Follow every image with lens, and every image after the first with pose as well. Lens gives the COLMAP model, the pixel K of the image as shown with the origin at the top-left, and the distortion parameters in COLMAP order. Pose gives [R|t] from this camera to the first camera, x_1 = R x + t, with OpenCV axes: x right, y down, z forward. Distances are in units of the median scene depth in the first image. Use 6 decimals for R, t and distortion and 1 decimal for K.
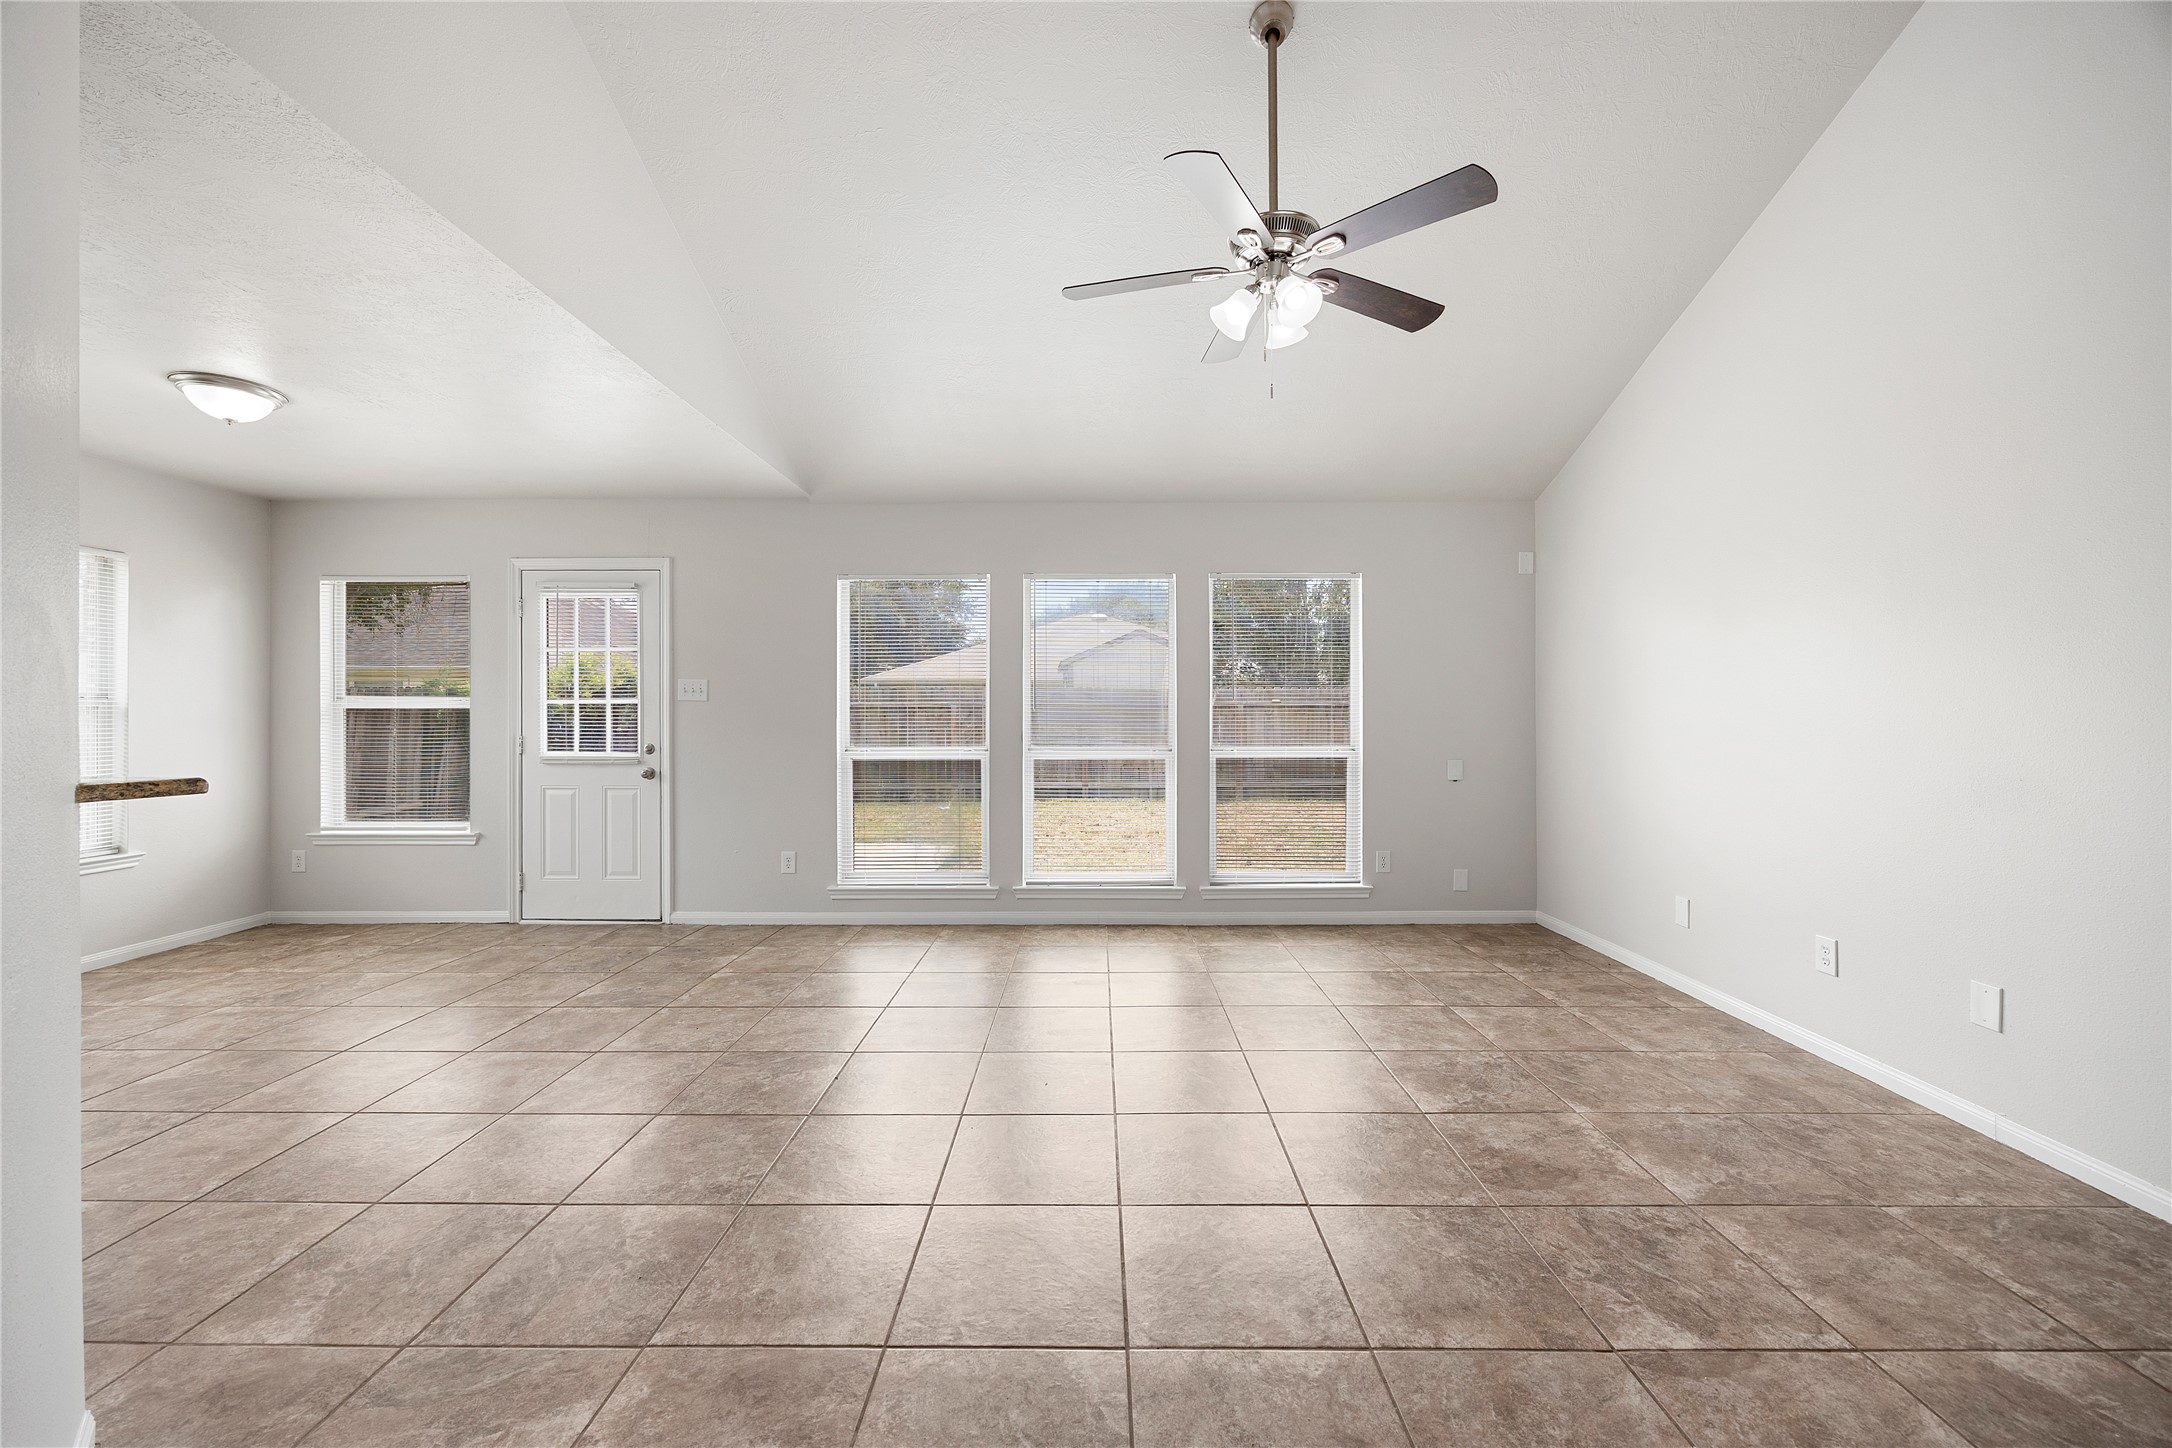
lens RADIAL K [[836.9, 0, 1082.4], [0, 836.9, 716.5], [0, 0, 1]] dist [-0.000695, 0.000034]
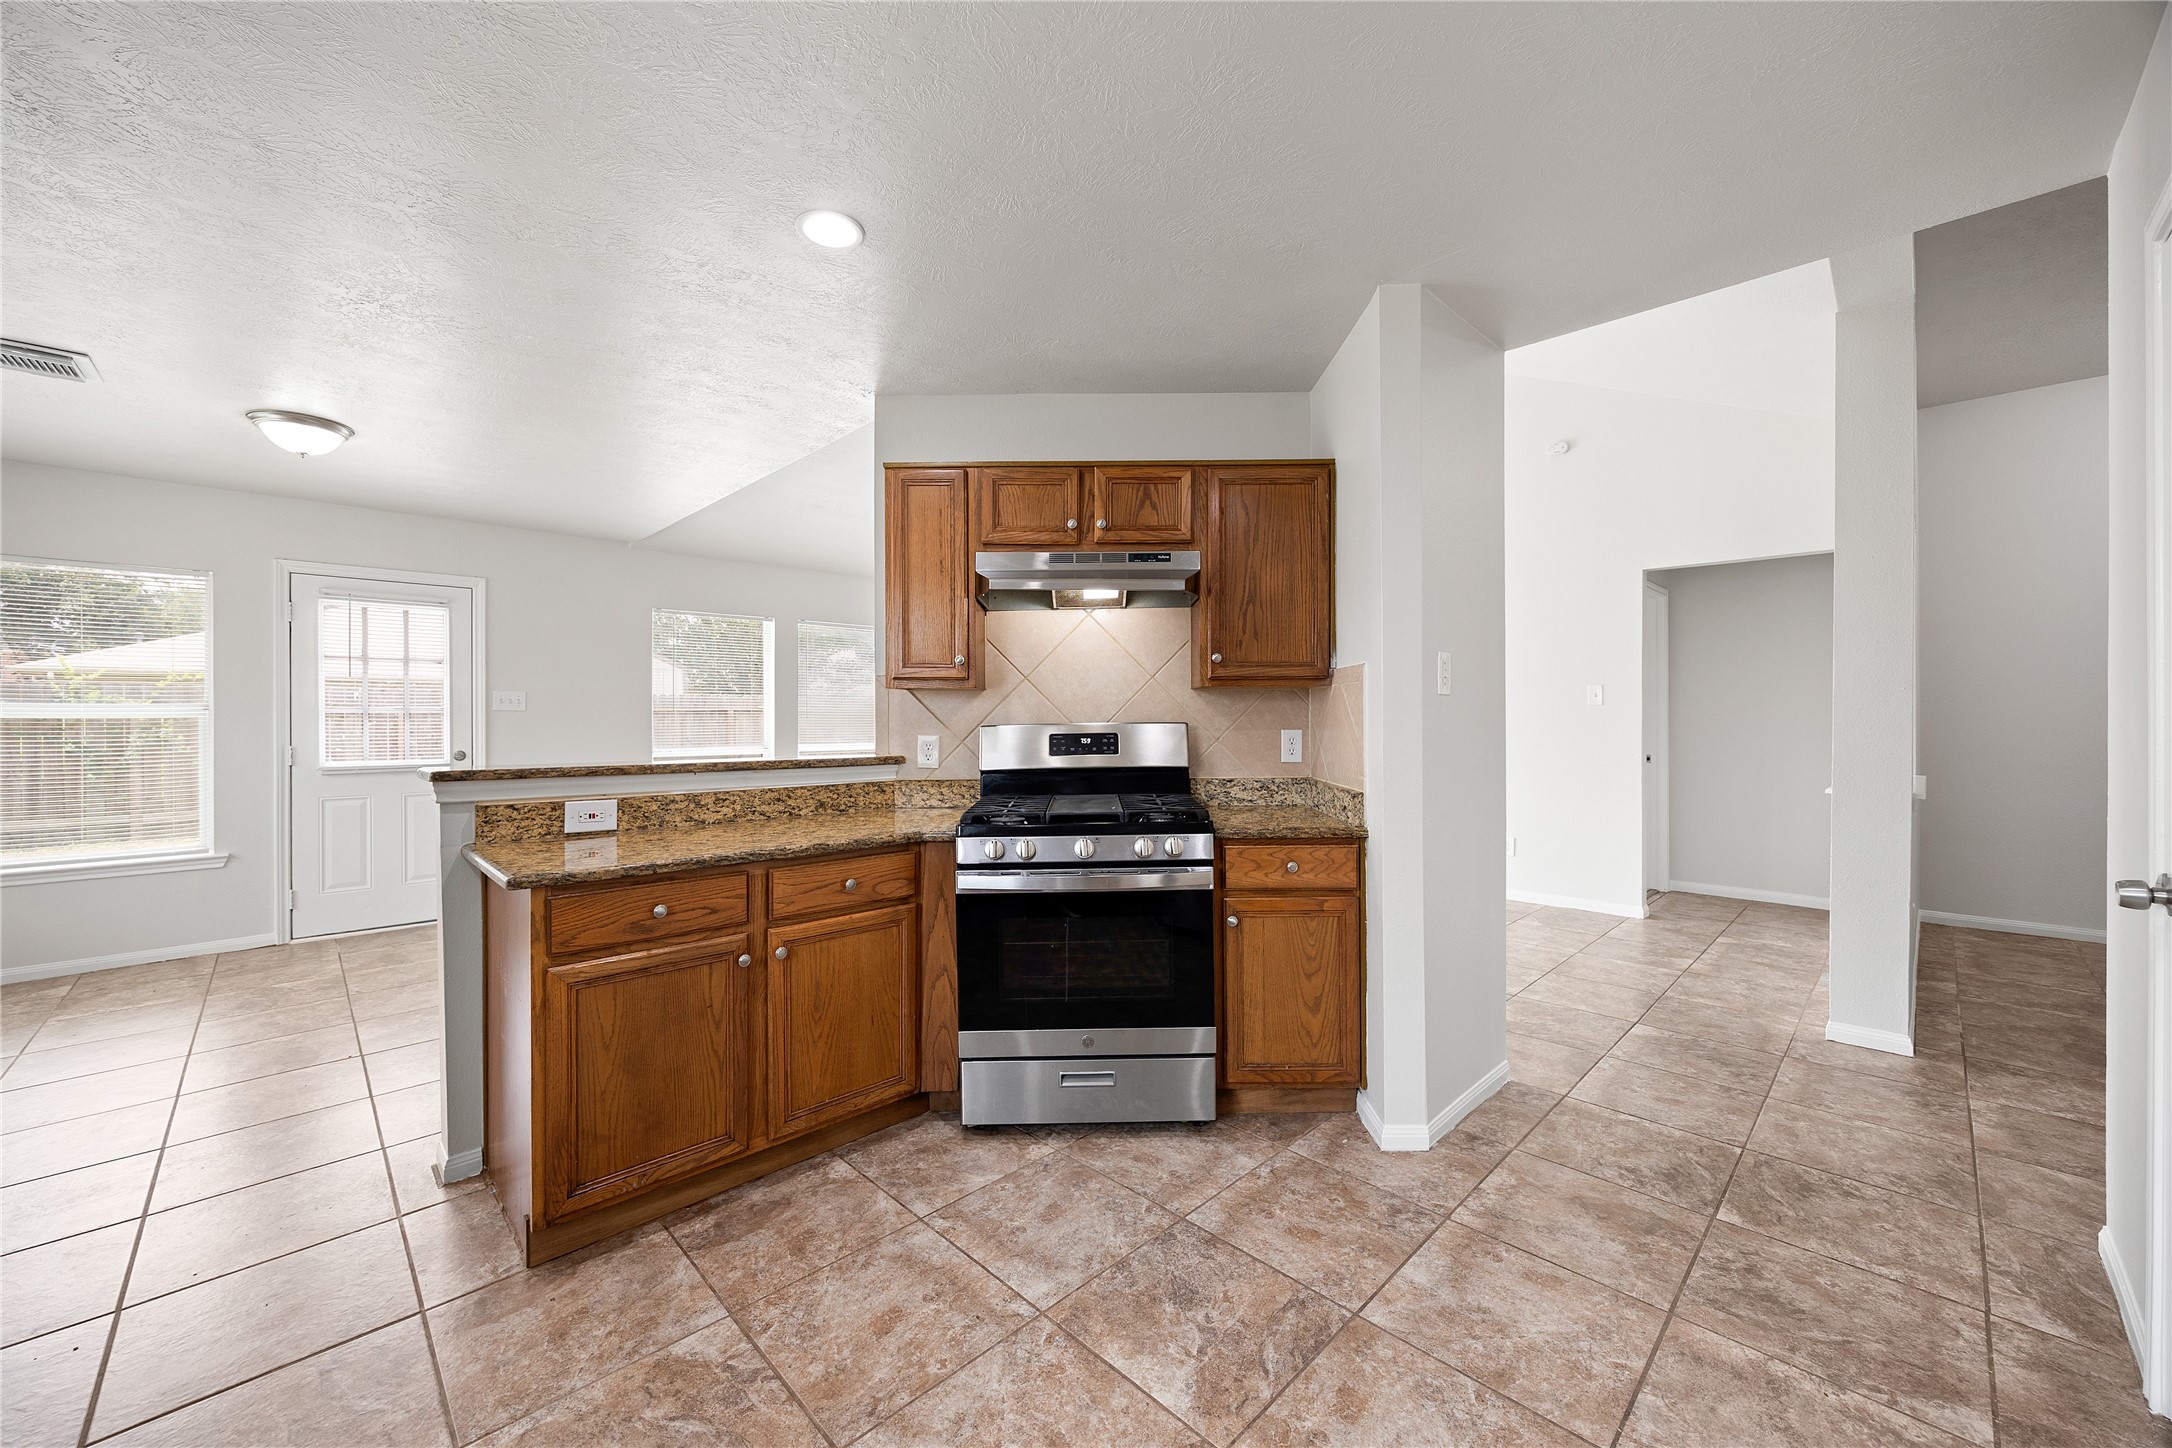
lens RADIAL K [[825.8, 0, 1091.4], [0, 825.8, 721.9], [0, 0, 1]] dist [-0.000481, -0.000074]
pose [[0.702928, -0.006447, 0.711232, -0.915011], [0.003624, 0.999978, 0.005482, -0.009048], [-0.711252, -0.001276, 0.702936, -0.402362]]
